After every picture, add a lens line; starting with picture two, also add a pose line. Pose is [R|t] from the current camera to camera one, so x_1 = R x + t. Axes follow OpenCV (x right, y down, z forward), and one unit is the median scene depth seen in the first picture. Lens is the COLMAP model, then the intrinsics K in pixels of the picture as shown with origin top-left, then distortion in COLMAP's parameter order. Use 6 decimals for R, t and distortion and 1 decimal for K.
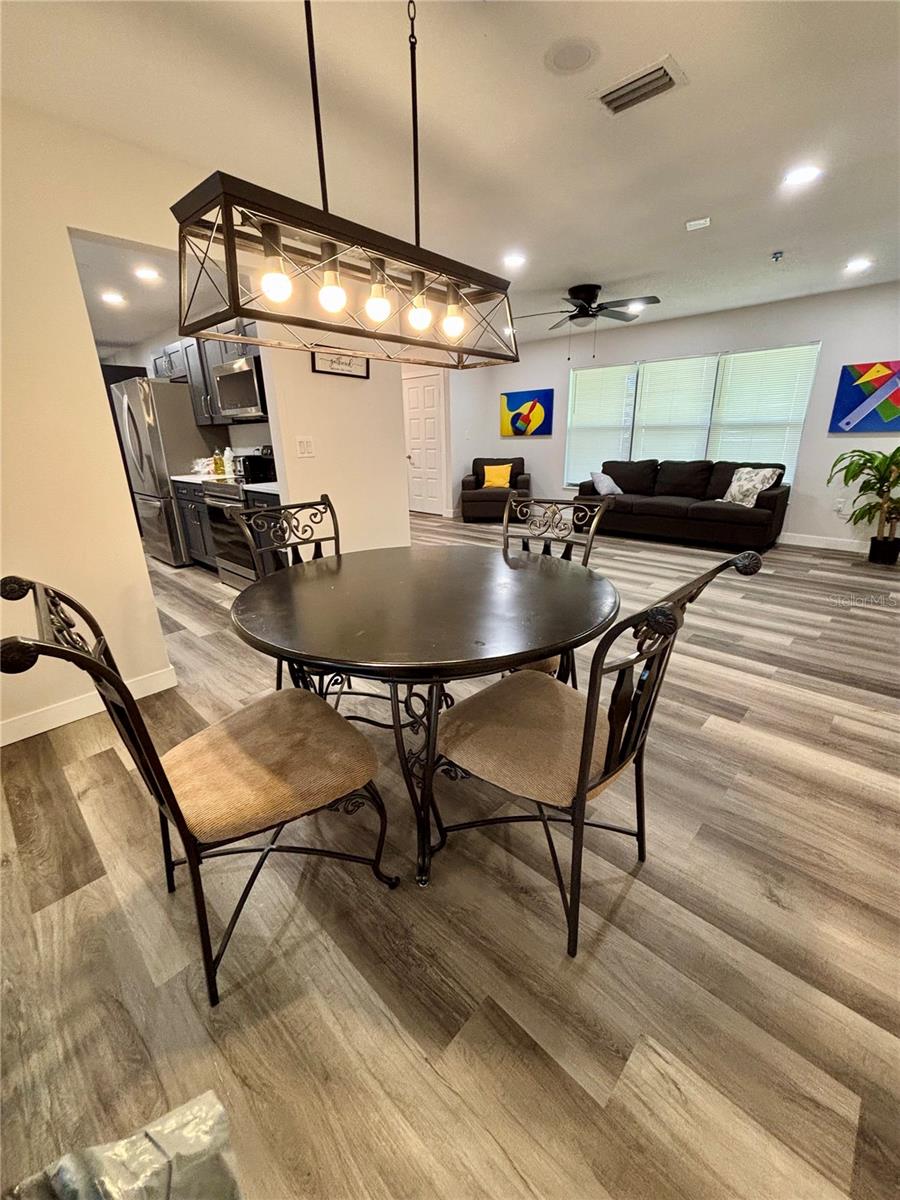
lens RADIAL K [[485.0, 0, 445.4], [0, 485.0, 600.9], [0, 0, 1]] dist [0.001301, -0.000209]
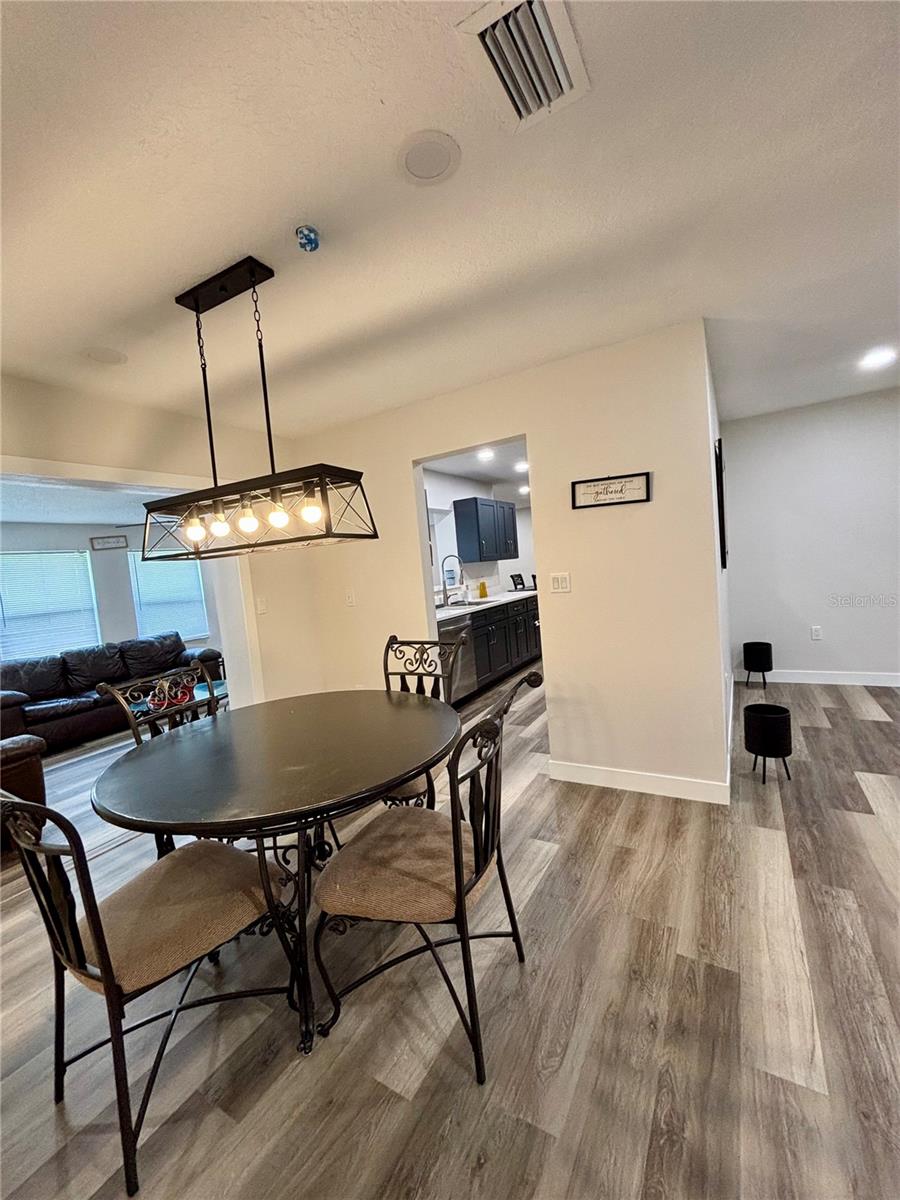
lens RADIAL K [[483.4, 0, 446.9], [0, 483.4, 600.3], [0, 0, 1]] dist [0.006756, -0.000831]
pose [[0.228369, 0.073913, -0.970765, 0.485411], [-0.245535, 0.969255, 0.016036, -0.191850], [0.942104, 0.234695, 0.239496, 0.444929]]
